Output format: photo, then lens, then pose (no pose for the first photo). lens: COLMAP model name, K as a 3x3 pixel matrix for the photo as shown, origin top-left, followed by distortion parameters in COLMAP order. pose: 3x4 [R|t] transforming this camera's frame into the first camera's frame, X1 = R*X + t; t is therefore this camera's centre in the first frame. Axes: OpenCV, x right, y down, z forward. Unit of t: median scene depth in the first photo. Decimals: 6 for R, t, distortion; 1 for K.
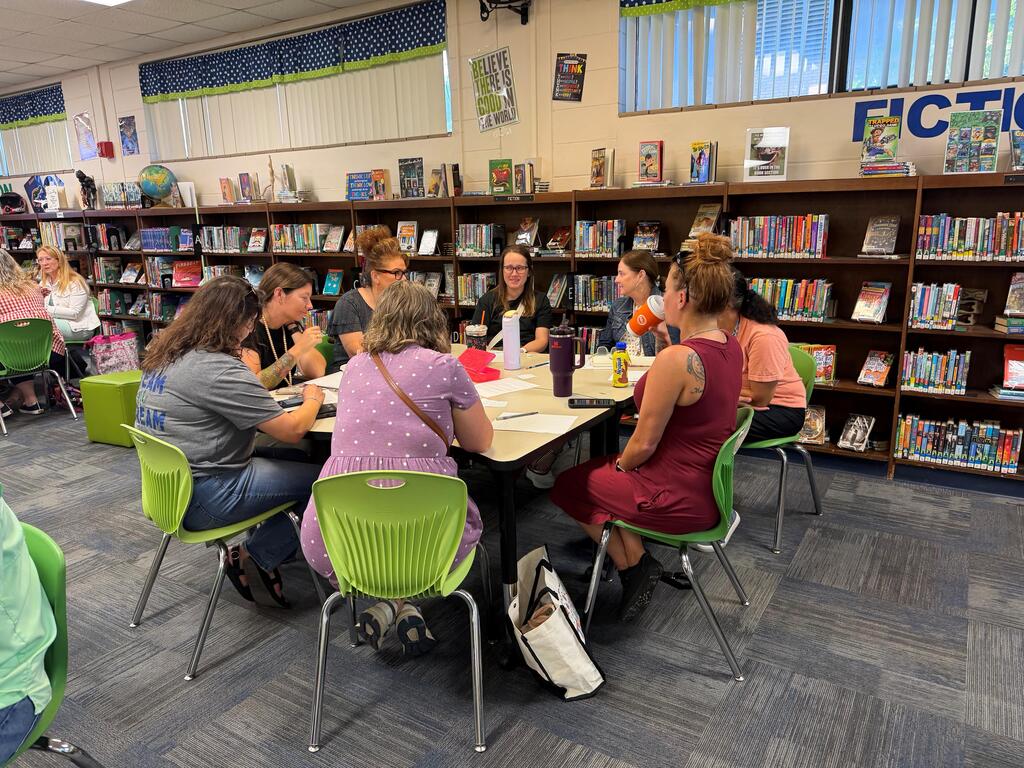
lens RADIAL K [[715.3, 0, 512.0], [0, 715.3, 384.0], [0, 0, 1]] dist [0.003261, -0.008148]
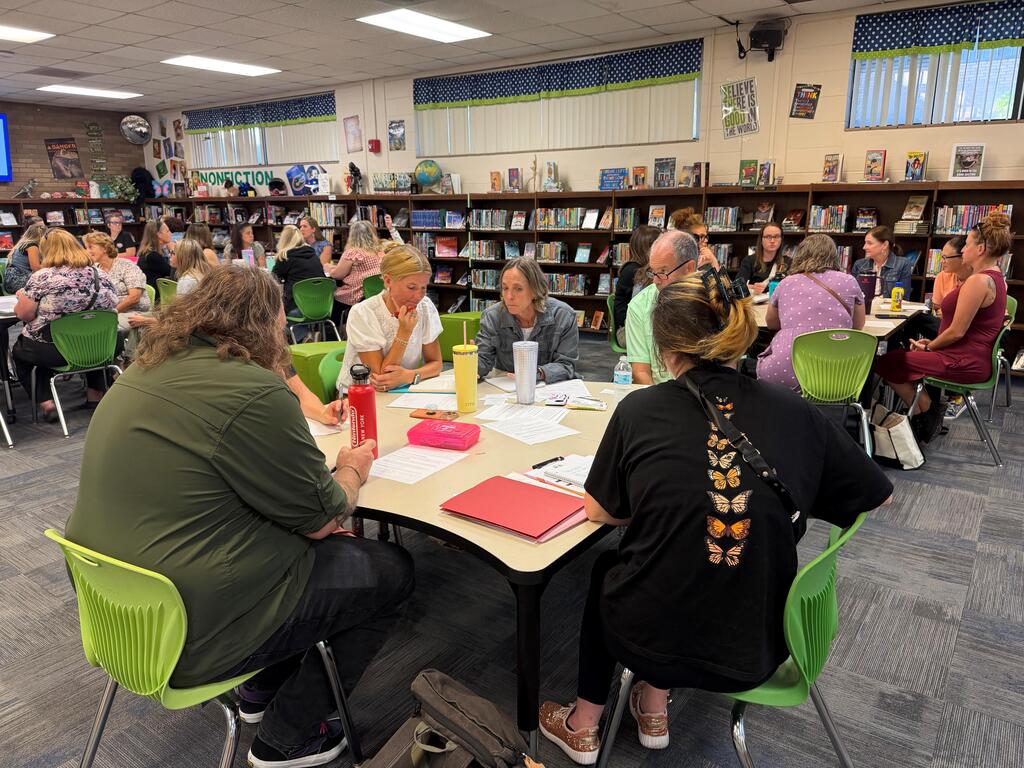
lens RADIAL K [[725.7, 0, 512.0], [0, 725.7, 384.0], [0, 0, 1]] dist [0.001996, -0.007057]
pose [[0.998457, 0.028436, -0.047694, -0.343885], [-0.028067, 0.999571, 0.008391, 0.097965], [0.047912, -0.007039, 0.998827, -0.354867]]
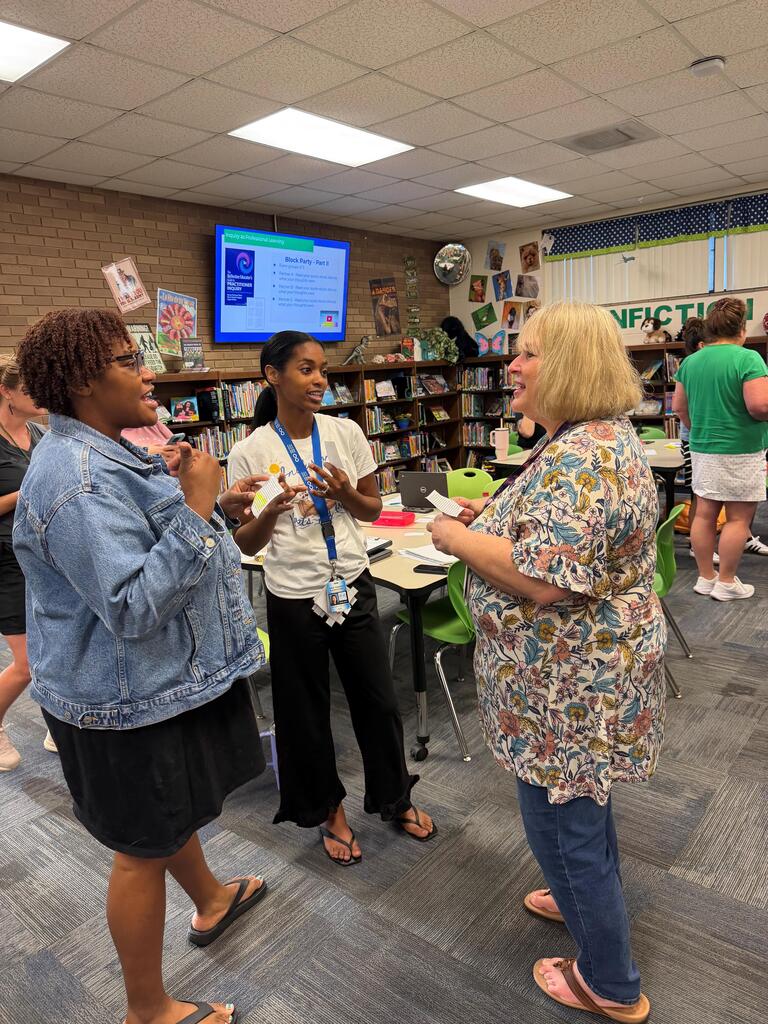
lens RADIAL K [[725.7, 0, 384.0], [0, 725.7, 512.0], [0, 0, 1]] dist [0.001996, -0.007057]
pose [[0.991501, -0.021578, -0.128295, -1.598110], [0.016342, 0.998996, -0.041724, -0.023413], [0.129067, 0.039272, 0.990858, 0.244840]]
